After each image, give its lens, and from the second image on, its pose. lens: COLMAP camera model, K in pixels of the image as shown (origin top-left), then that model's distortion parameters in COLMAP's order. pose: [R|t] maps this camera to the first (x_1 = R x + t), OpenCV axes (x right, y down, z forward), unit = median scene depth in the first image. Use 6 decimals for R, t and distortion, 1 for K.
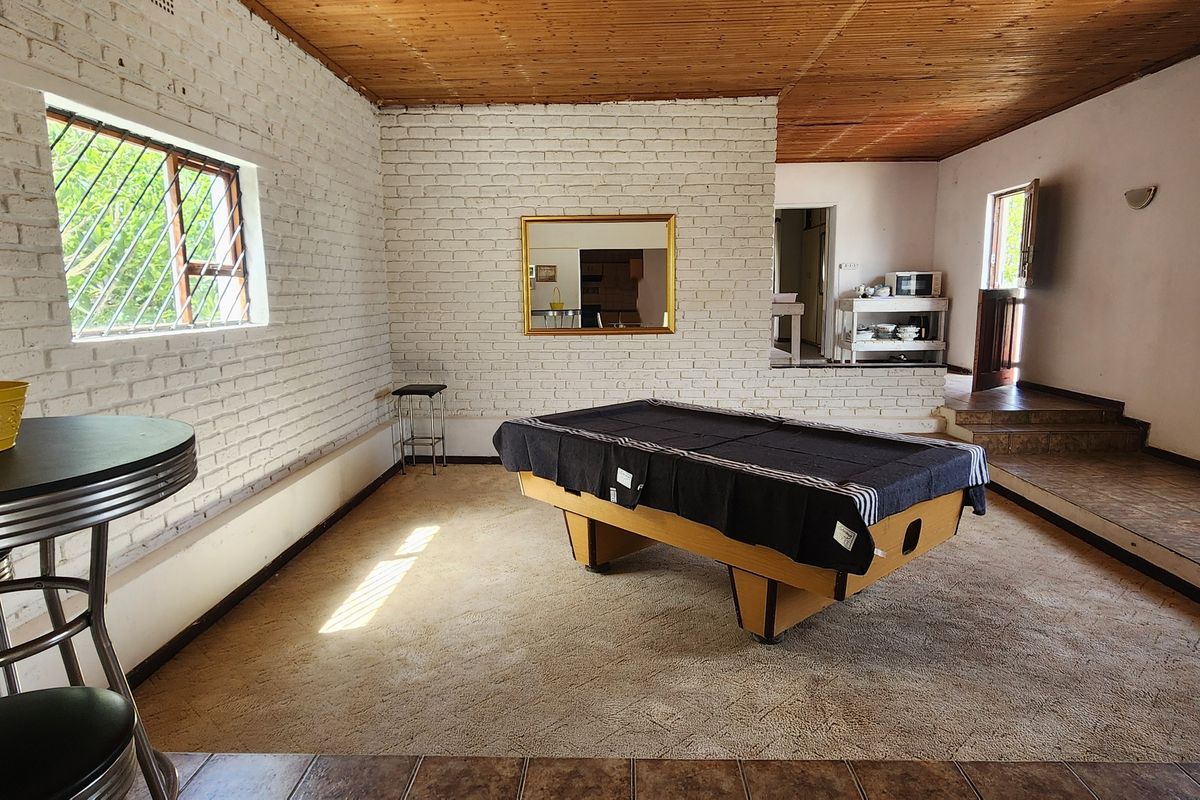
lens RADIAL K [[700.5, 0, 606.3], [0, 700.5, 403.6], [0, 0, 1]] dist [0.001790, -0.001945]
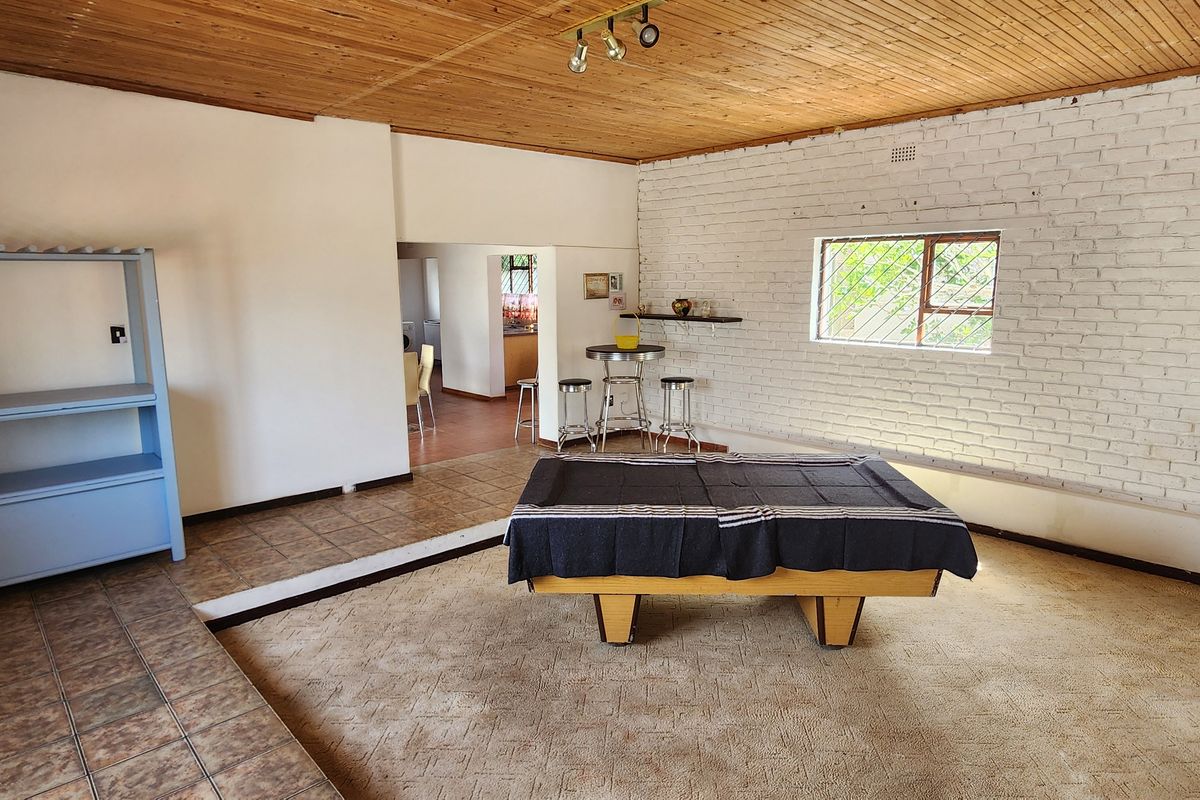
lens RADIAL K [[700.5, 0, 606.3], [0, 700.5, 403.6], [0, 0, 1]] dist [0.001790, -0.001945]
pose [[-0.713427, 0.140050, -0.686591, 0.880096], [-0.094922, 0.951477, 0.292714, -0.330476], [0.694270, 0.274003, -0.665516, 1.387894]]
